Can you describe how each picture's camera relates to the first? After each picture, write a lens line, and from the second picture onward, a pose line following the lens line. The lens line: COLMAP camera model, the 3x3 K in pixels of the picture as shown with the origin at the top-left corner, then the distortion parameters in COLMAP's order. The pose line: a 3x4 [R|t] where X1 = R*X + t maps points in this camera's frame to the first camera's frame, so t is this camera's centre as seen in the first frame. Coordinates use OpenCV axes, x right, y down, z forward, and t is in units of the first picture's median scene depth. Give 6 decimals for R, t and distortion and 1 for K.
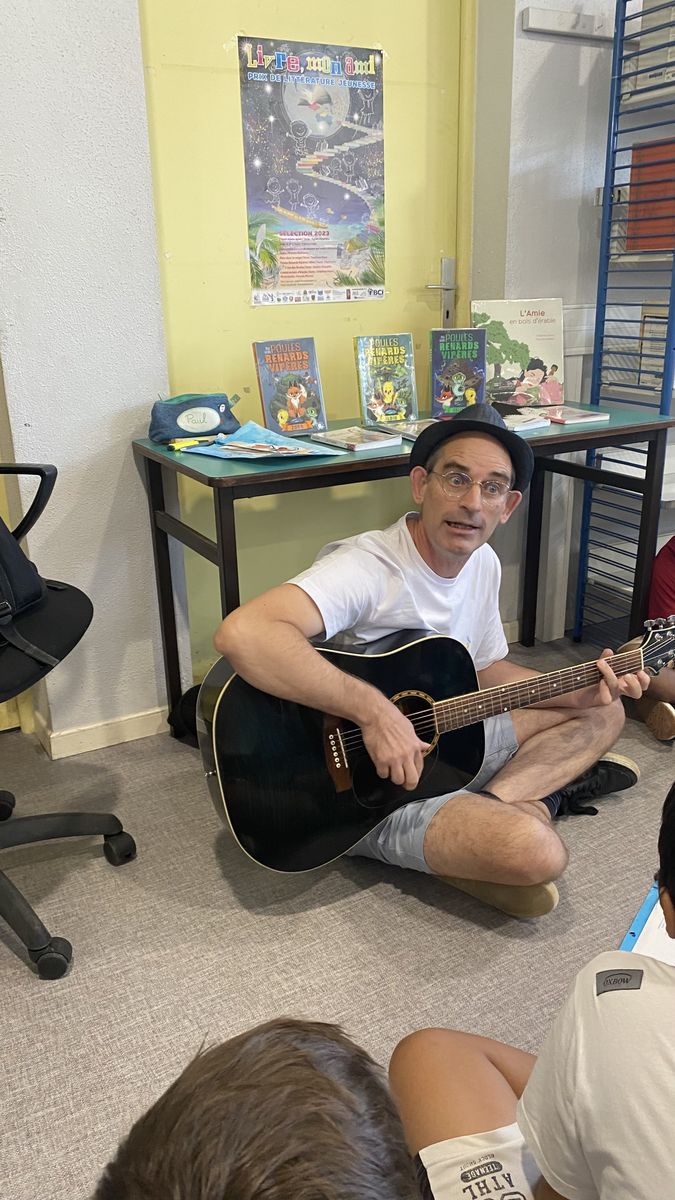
lens RADIAL K [[900.9, 0, 337.5], [0, 900.9, 600.0], [0, 0, 1]] dist [0.093865, -0.147860]
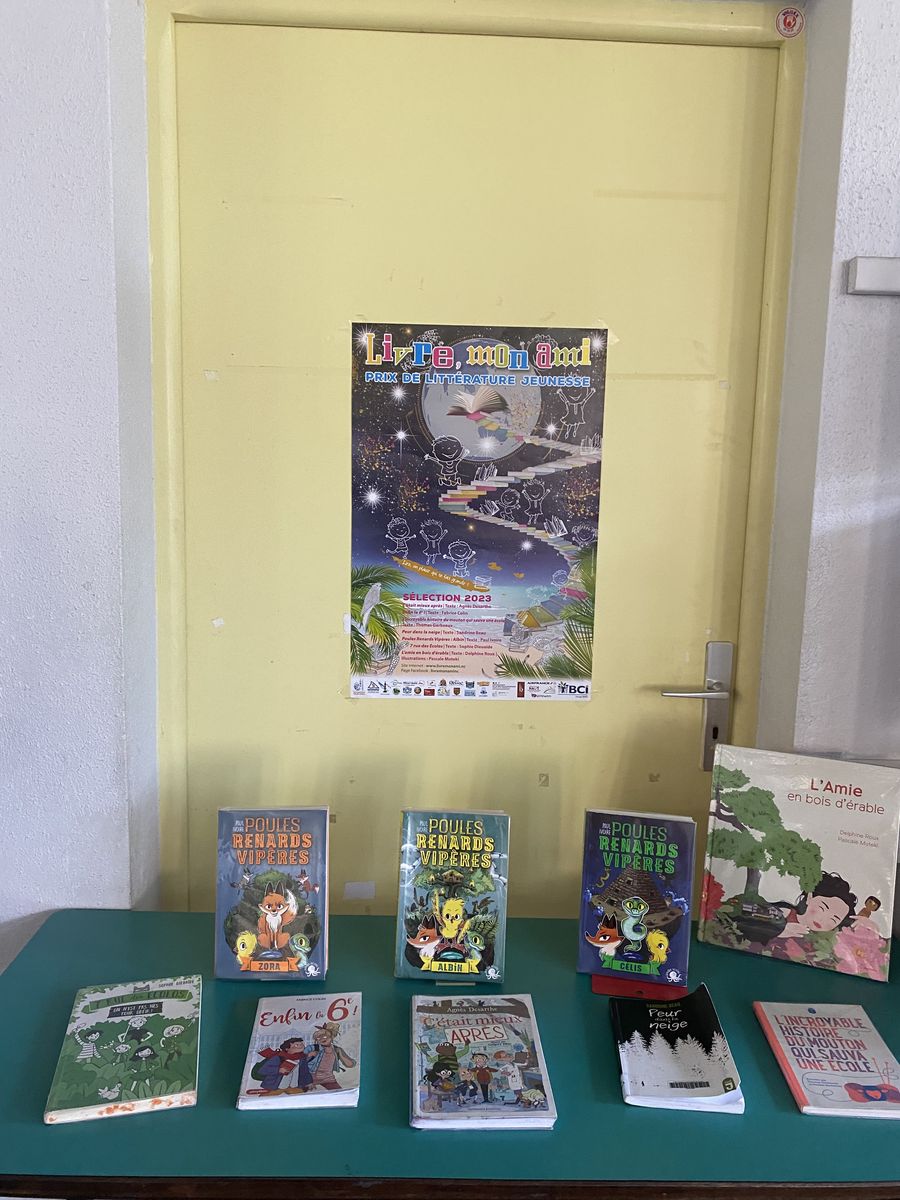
lens RADIAL K [[880.3, 0, 450.0], [0, 880.3, 600.0], [0, 0, 1]] dist [0.002769, -0.066942]
pose [[0.885953, 0.110222, -0.450487, 0.241867], [-0.197027, 0.968785, -0.150450, -0.312532], [0.419842, 0.222050, 0.880015, 0.470564]]
